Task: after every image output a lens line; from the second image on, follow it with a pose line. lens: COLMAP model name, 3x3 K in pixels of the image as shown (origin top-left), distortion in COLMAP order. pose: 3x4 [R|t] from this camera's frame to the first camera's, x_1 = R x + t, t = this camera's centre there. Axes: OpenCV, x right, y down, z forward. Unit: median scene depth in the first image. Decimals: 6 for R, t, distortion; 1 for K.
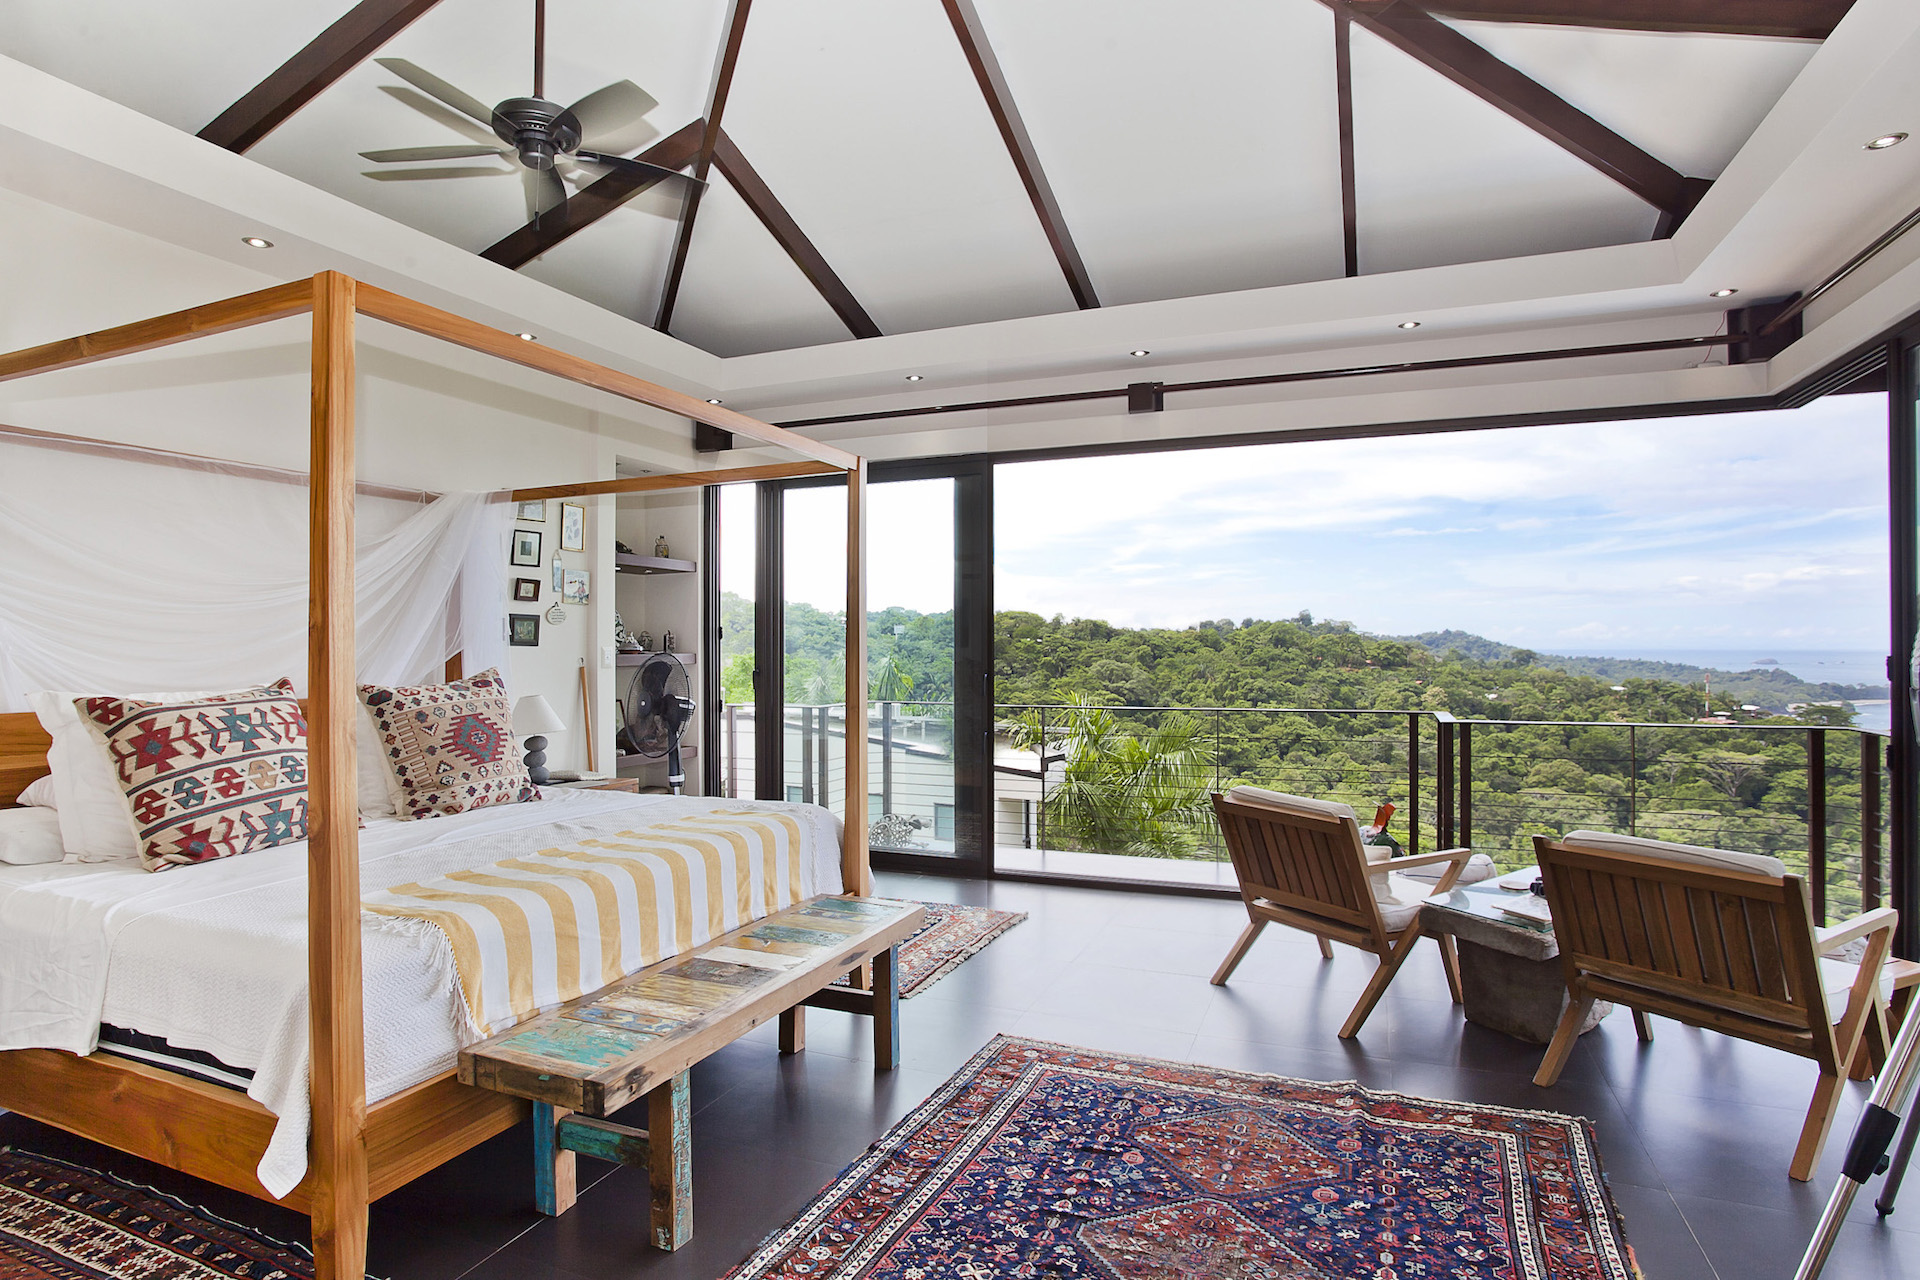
lens RADIAL K [[1013.3, 0, 960.0], [0, 1013.3, 640.0], [0, 0, 1]] dist [-0.038110, 0.001230]
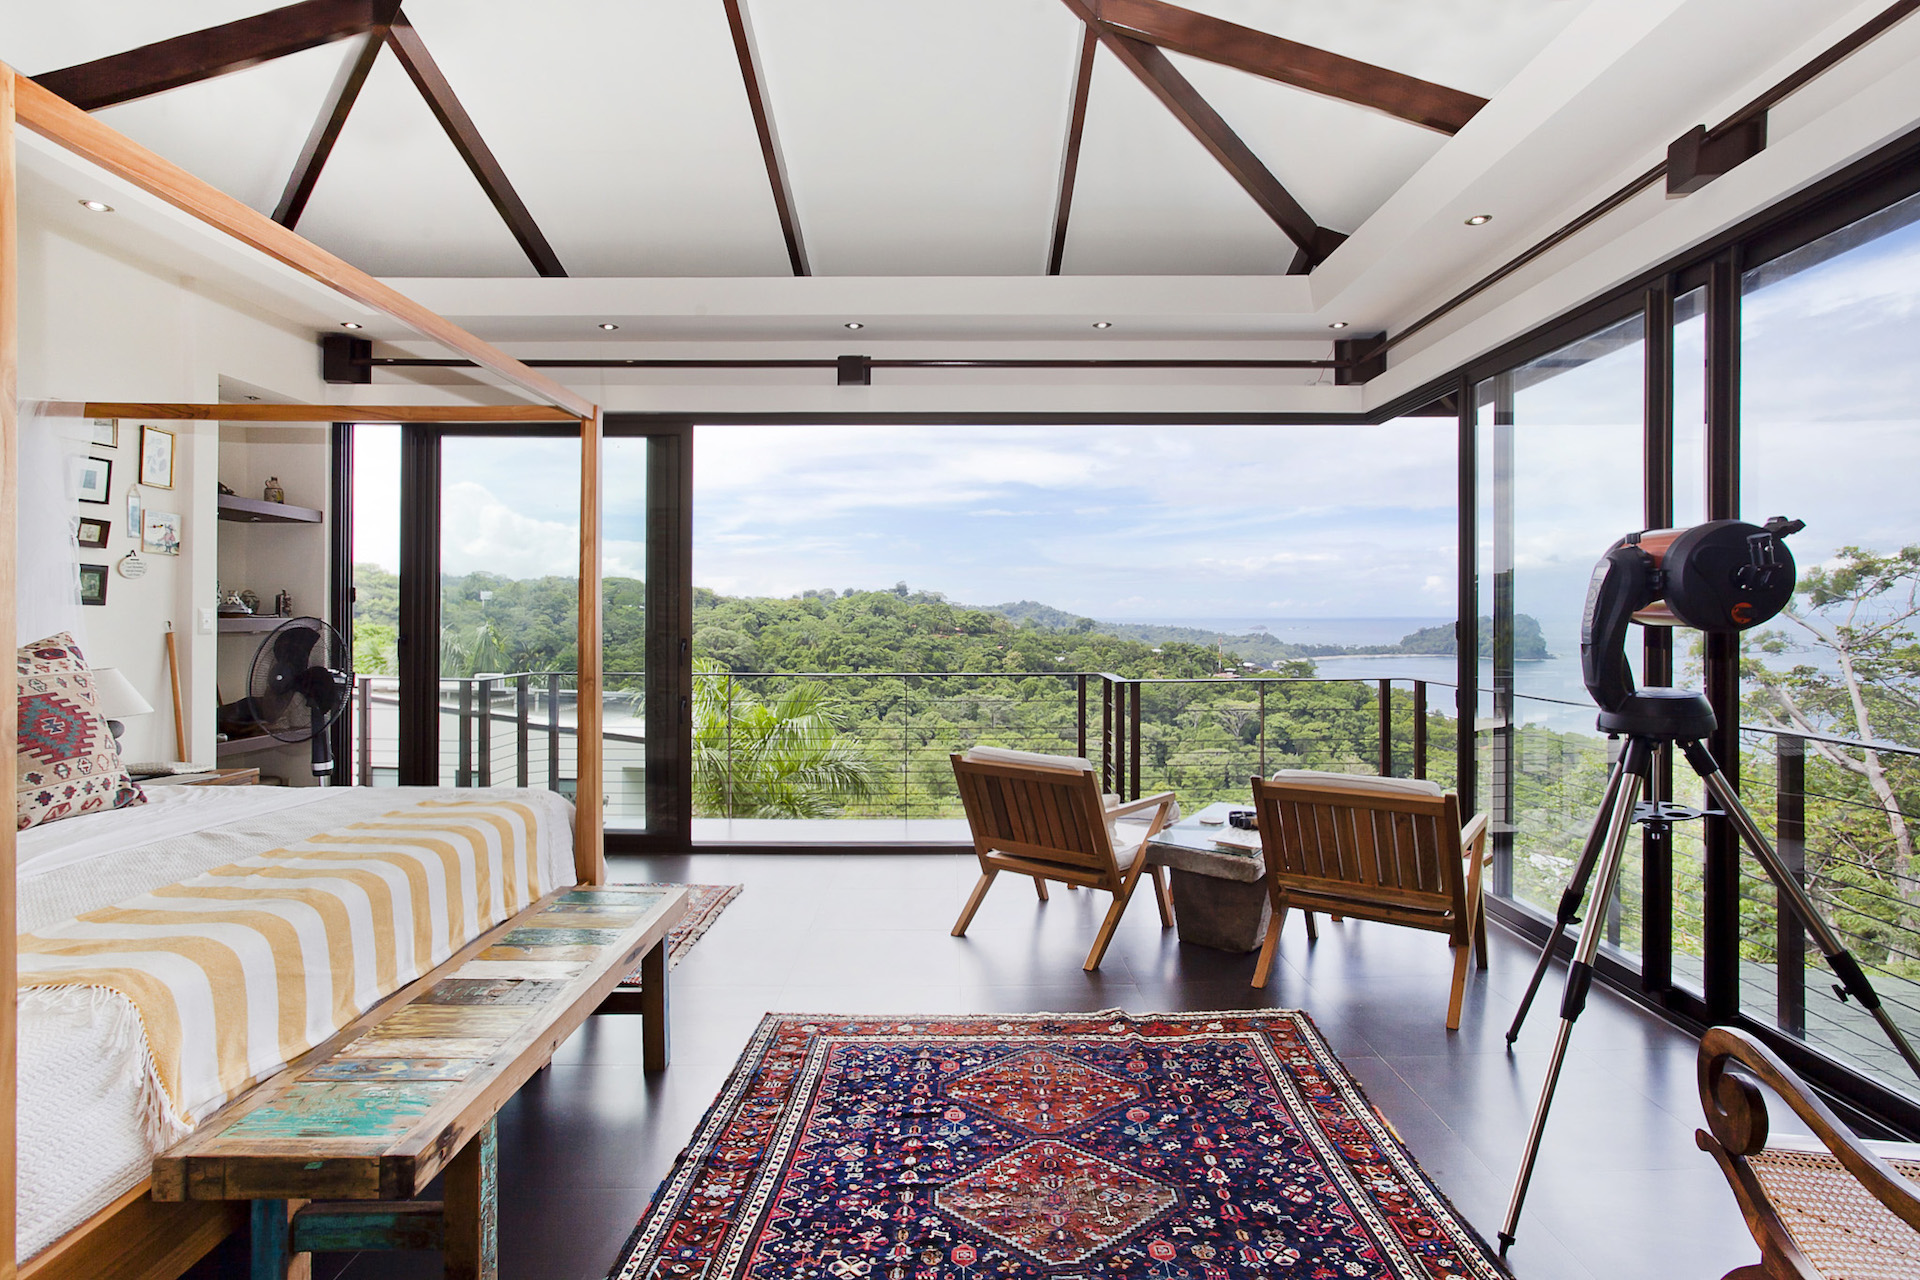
lens RADIAL K [[977.6, 0, 959.7], [0, 977.6, 643.6], [0, 0, 1]] dist [-0.085113, 0.047864]
pose [[0.914299, -0.006493, 0.404988, -0.172605], [-0.007907, 0.999395, 0.033874, 0.007770], [-0.404963, -0.034173, 0.913694, 0.107046]]
